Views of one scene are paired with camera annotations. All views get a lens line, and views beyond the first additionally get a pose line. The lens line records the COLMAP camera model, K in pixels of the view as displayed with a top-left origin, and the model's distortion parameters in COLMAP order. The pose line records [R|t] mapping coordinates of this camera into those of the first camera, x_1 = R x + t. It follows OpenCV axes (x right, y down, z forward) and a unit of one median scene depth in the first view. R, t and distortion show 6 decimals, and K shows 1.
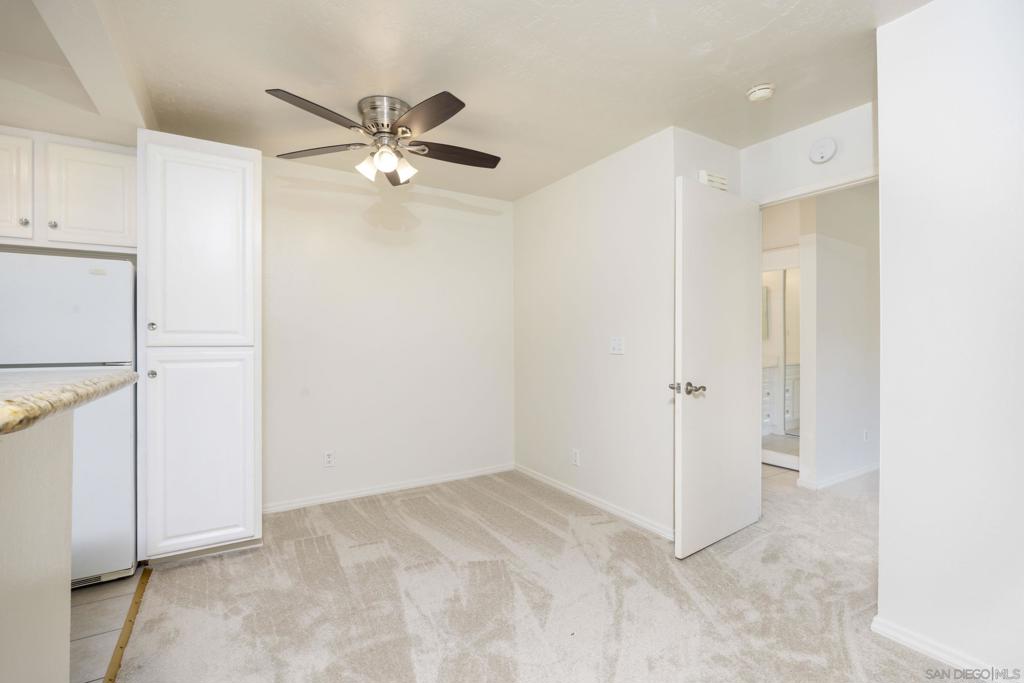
lens RADIAL K [[440.6, 0, 504.5], [0, 440.6, 343.7], [0, 0, 1]] dist [-0.008840, -0.001524]
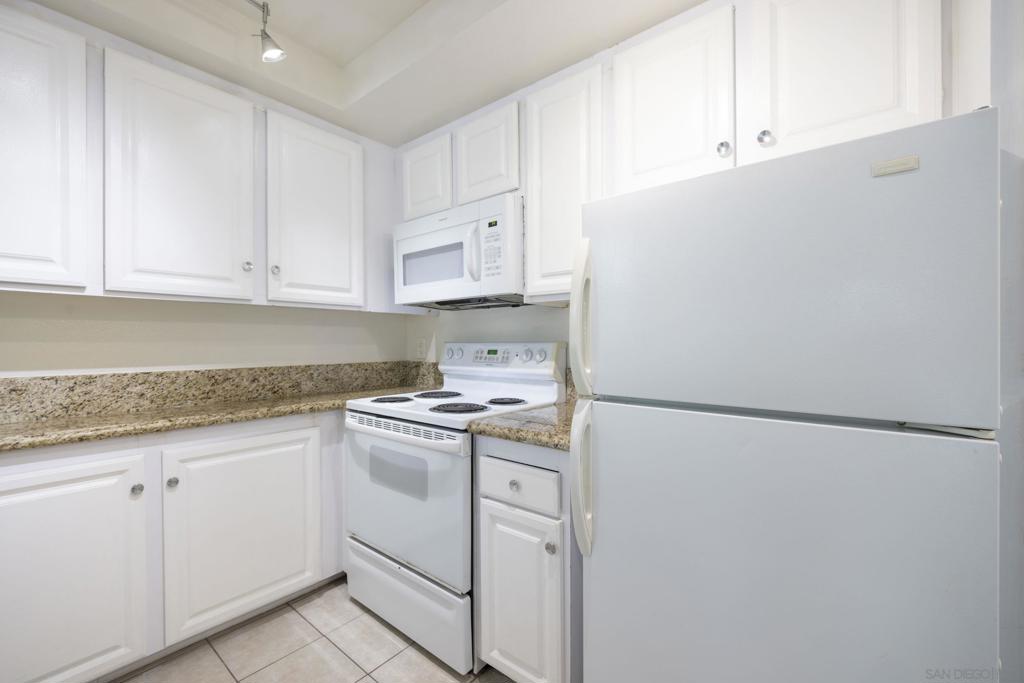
lens RADIAL K [[427.7, 0, 508.9], [0, 427.7, 338.5], [0, 0, 1]] dist [-0.002334, -0.001296]
pose [[0.315015, 0.000748, -0.949086, -0.615064], [-0.014279, 0.999890, -0.003952, -0.017975], [0.948979, 0.014797, 0.314991, 0.519450]]
